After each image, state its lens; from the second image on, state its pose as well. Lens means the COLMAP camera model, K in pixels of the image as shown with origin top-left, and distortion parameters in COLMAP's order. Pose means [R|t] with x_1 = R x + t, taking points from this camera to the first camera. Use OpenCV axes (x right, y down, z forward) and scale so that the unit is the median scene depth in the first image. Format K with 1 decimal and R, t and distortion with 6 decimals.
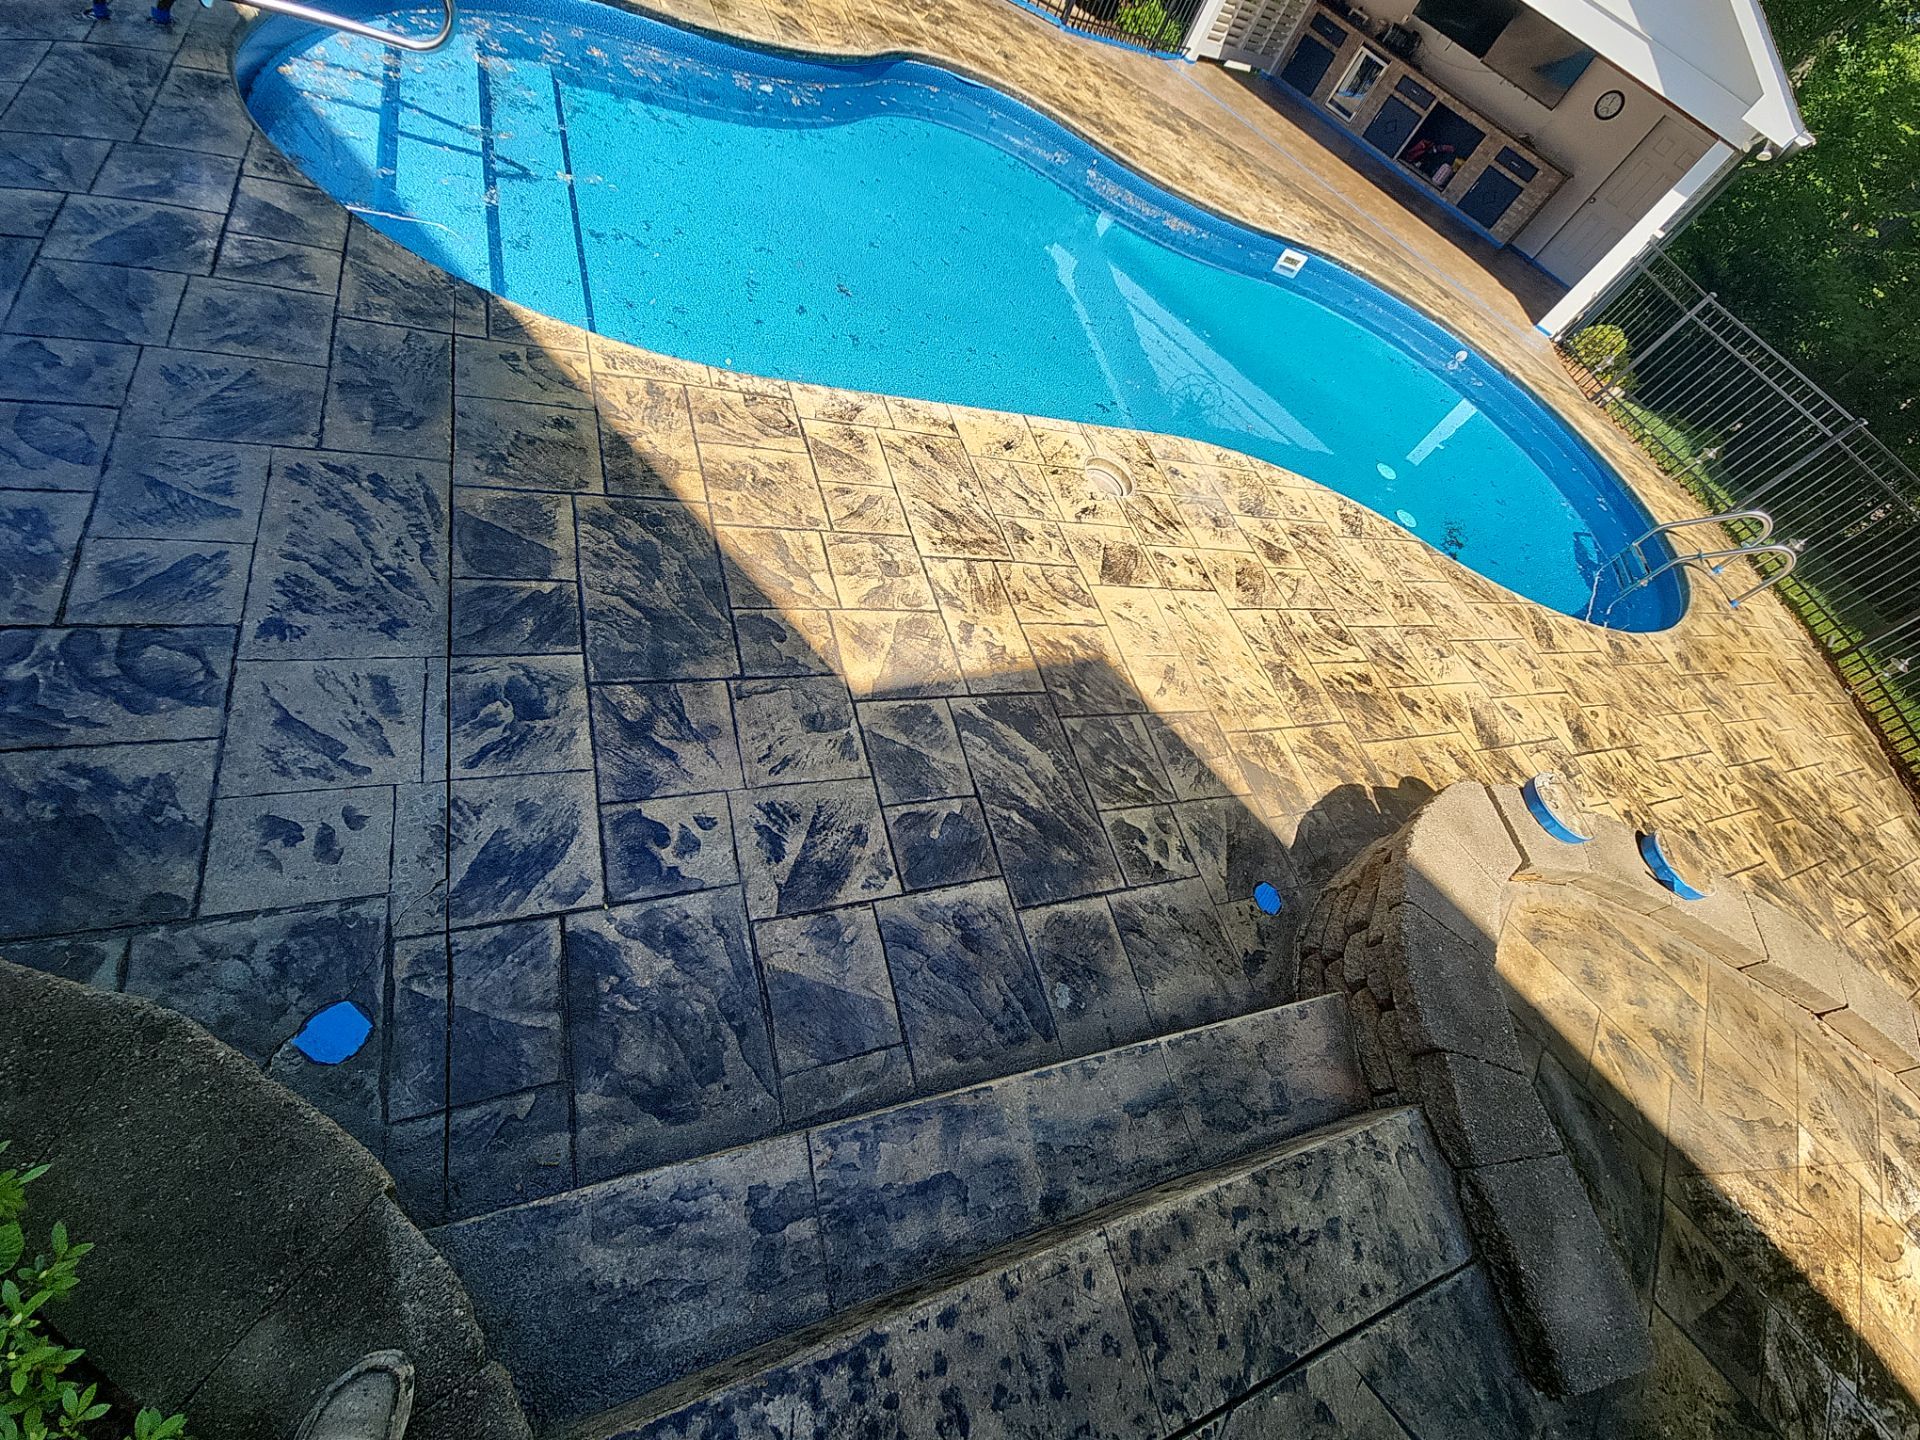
lens RADIAL K [[757.8, 0, 960.0], [0, 757.8, 720.0], [0, 0, 1]] dist [0.021546, -0.013579]
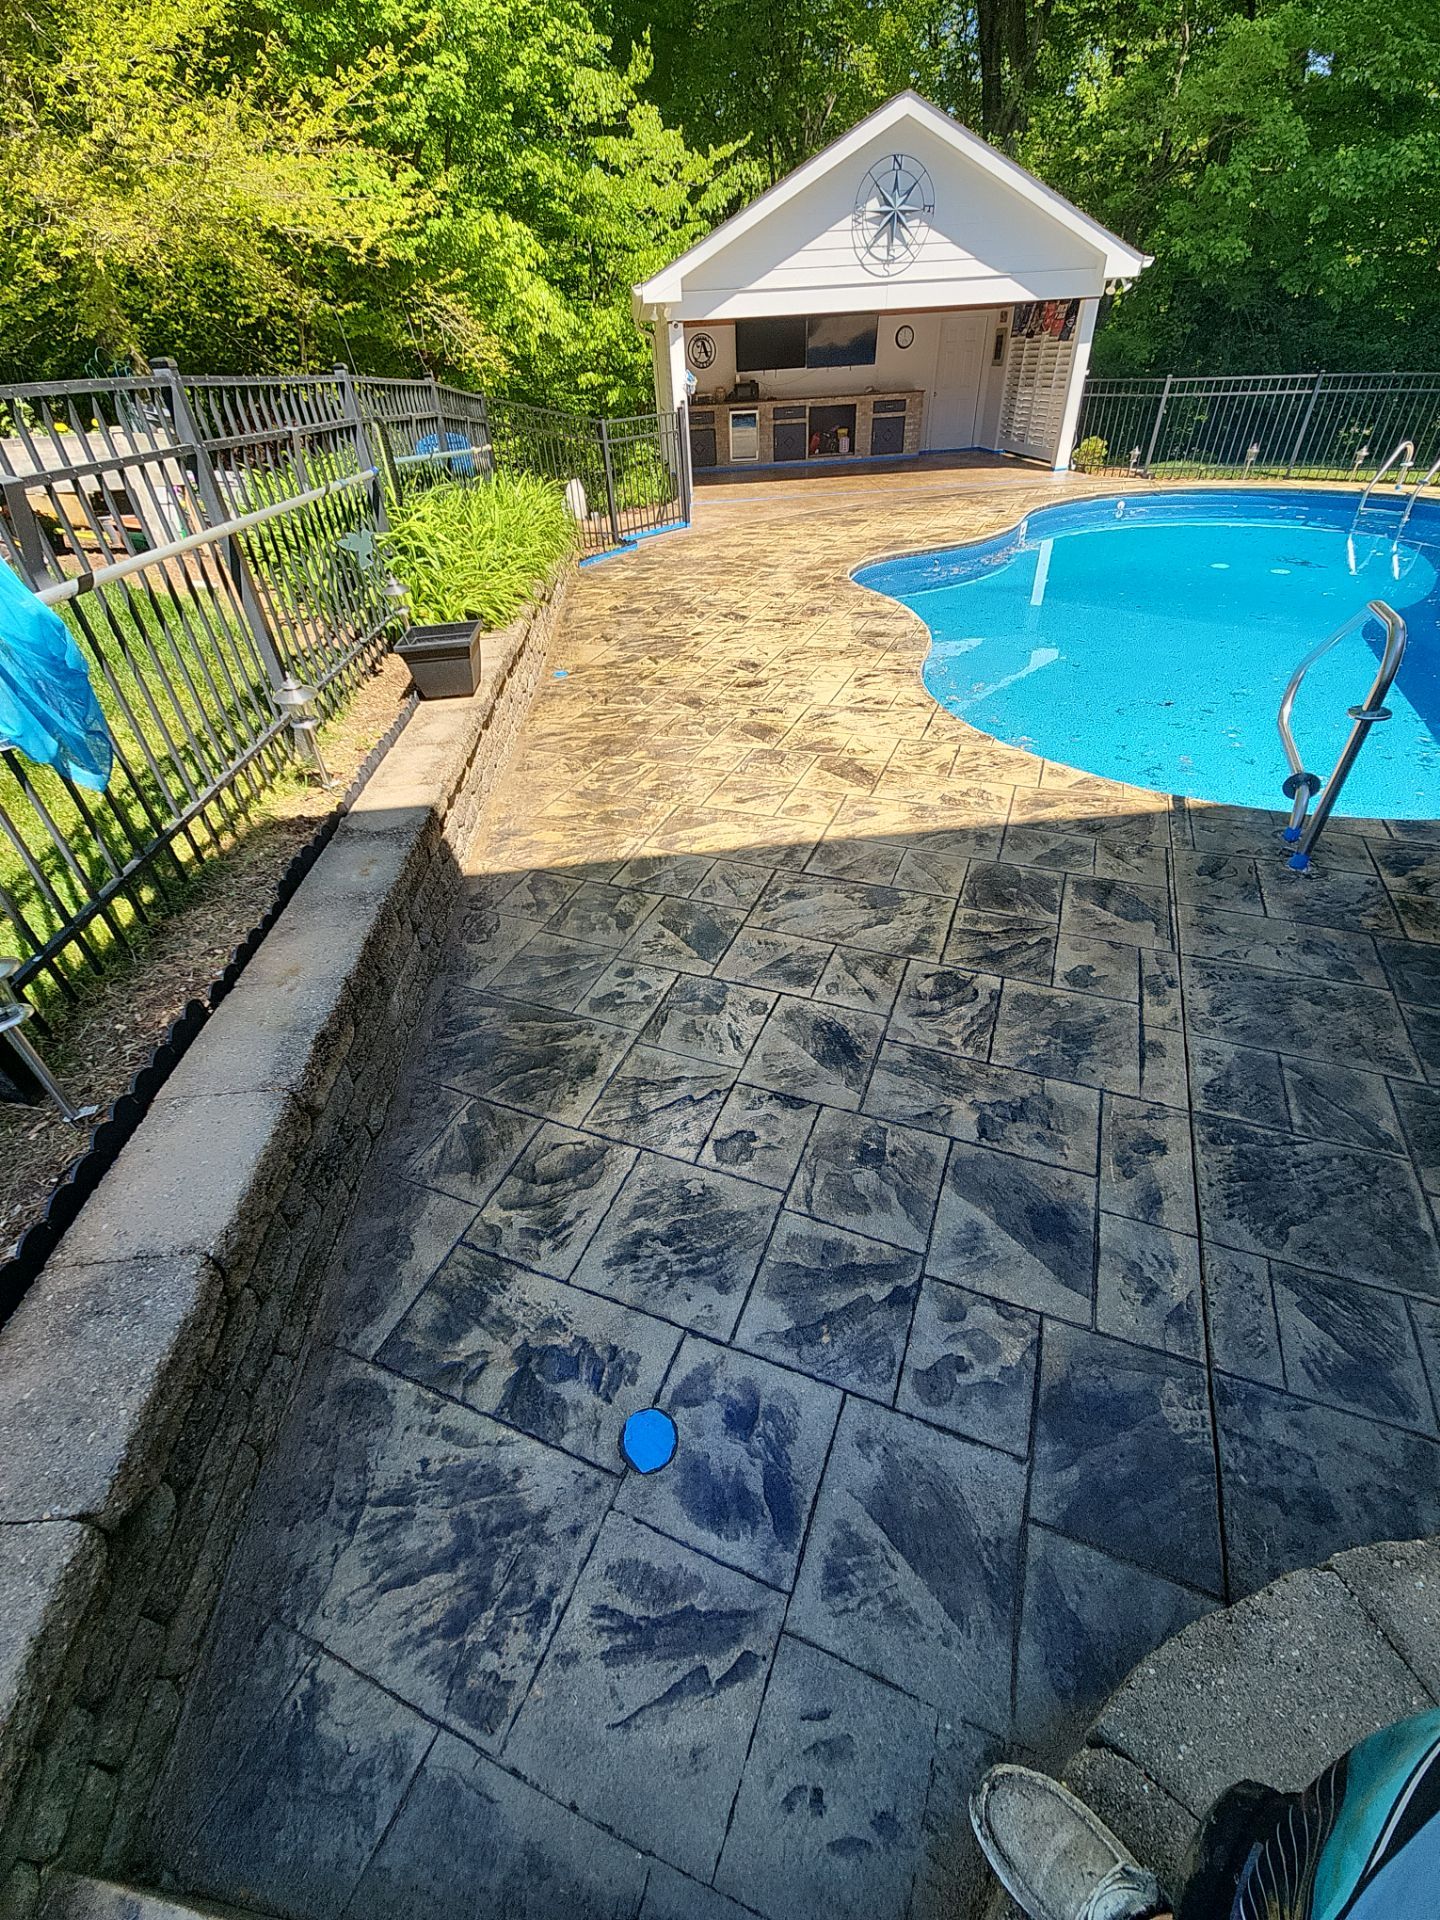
lens RADIAL K [[757.8, 0, 720.0], [0, 757.8, 960.0], [0, 0, 1]] dist [0.021546, -0.013579]
pose [[0.589895, -0.745096, 0.311217, -2.446662], [0.778766, 0.626832, 0.024612, -1.812494], [-0.213419, 0.227847, 0.950020, 0.231901]]
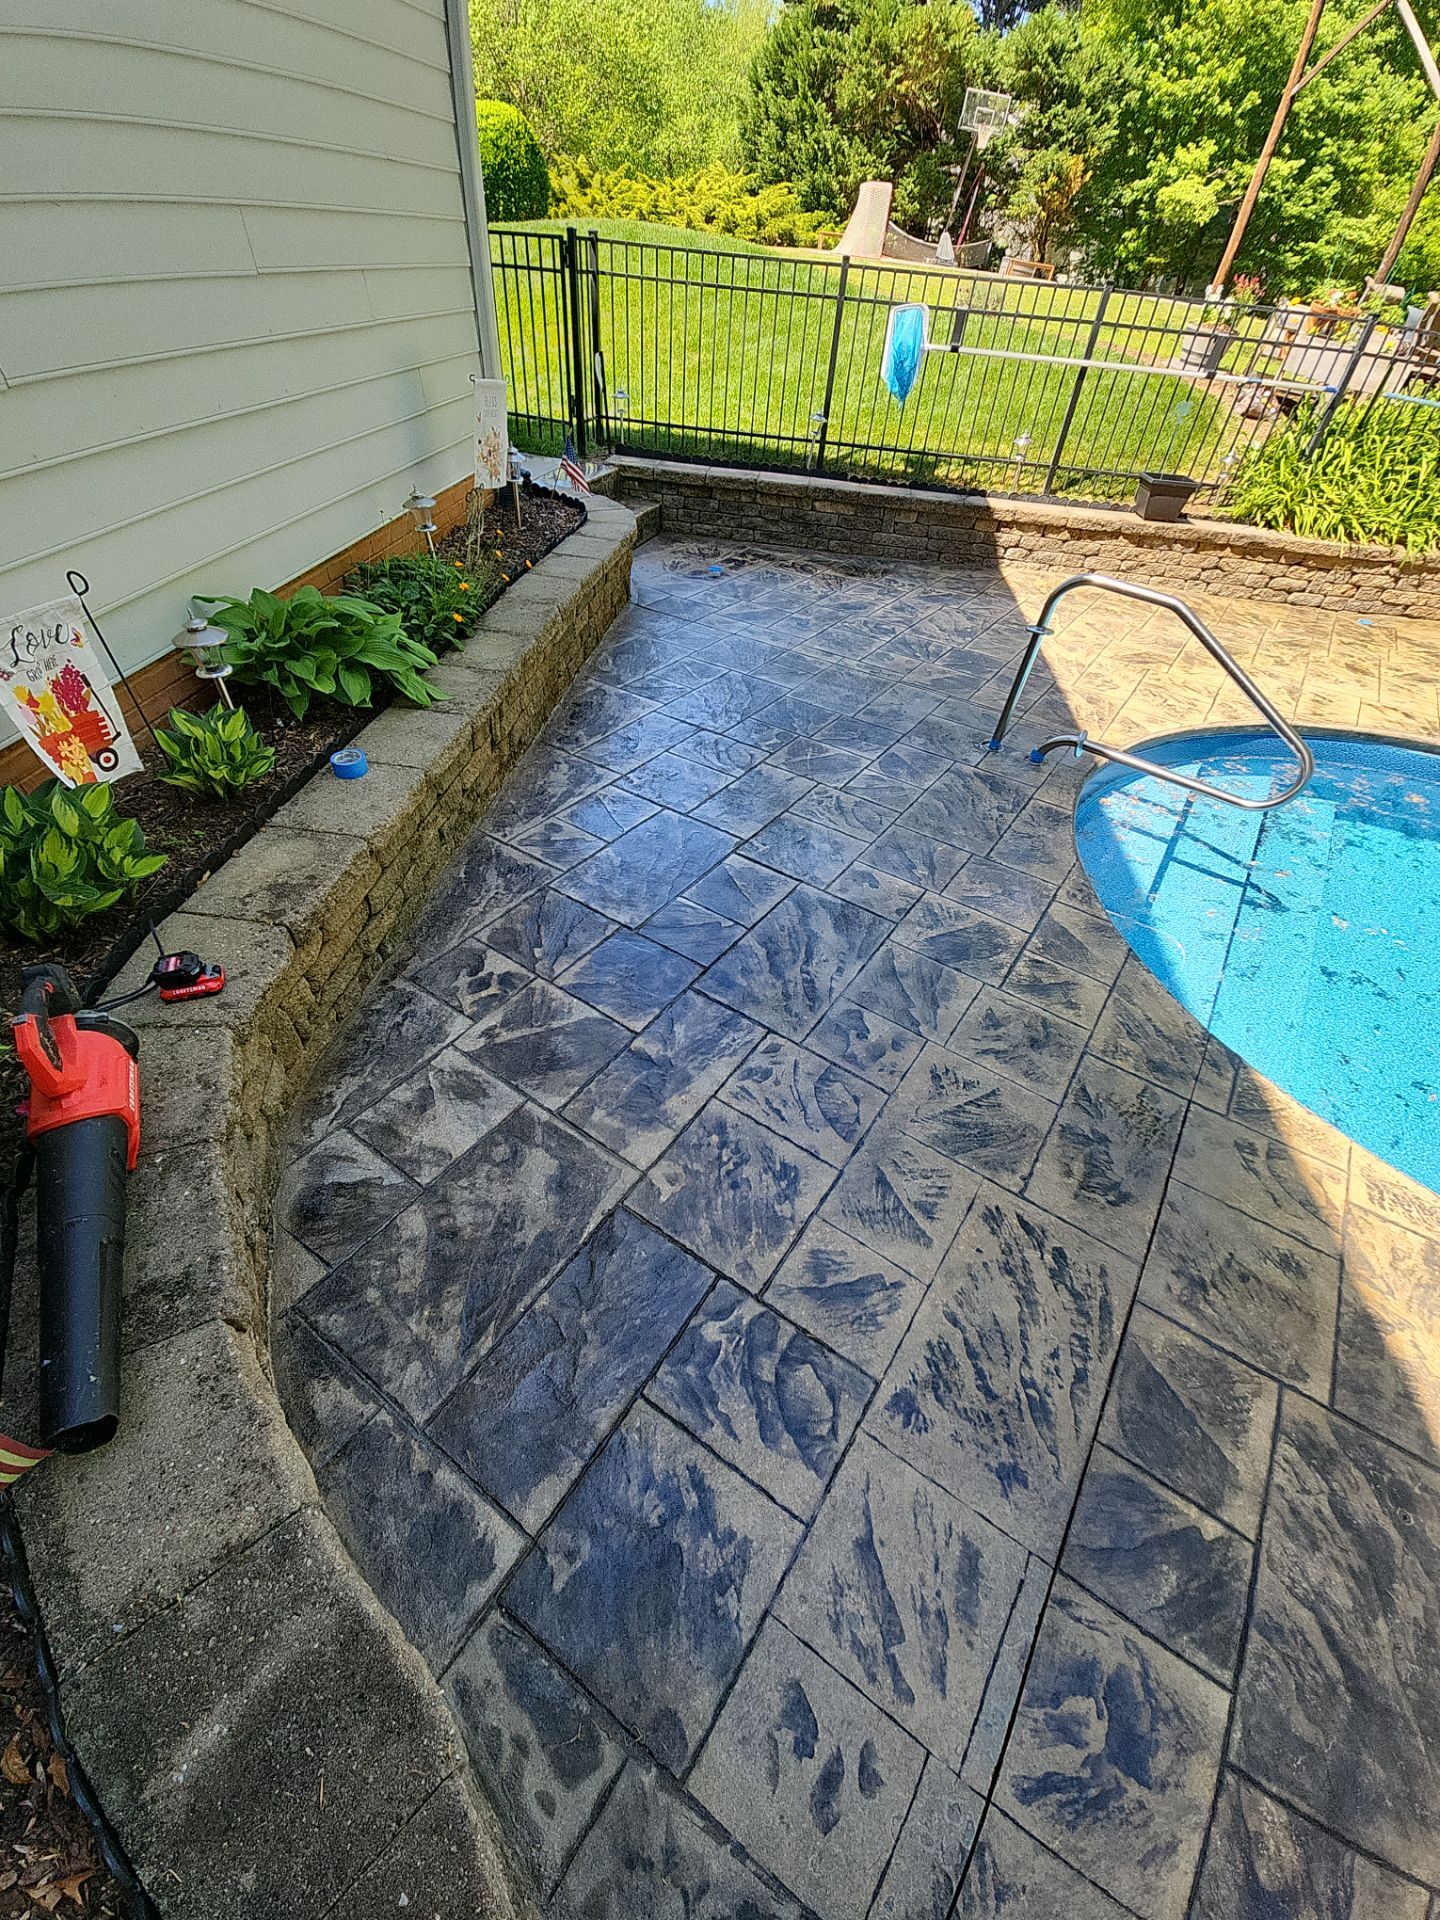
lens RADIAL K [[757.8, 0, 720.0], [0, 757.8, 960.0], [0, 0, 1]] dist [0.021546, -0.013579]
pose [[0.589752, 0.271824, -0.760463, -0.370540], [-0.554552, 0.820852, -0.136655, -0.225657], [0.587081, 0.502309, 0.634840, 0.048045]]
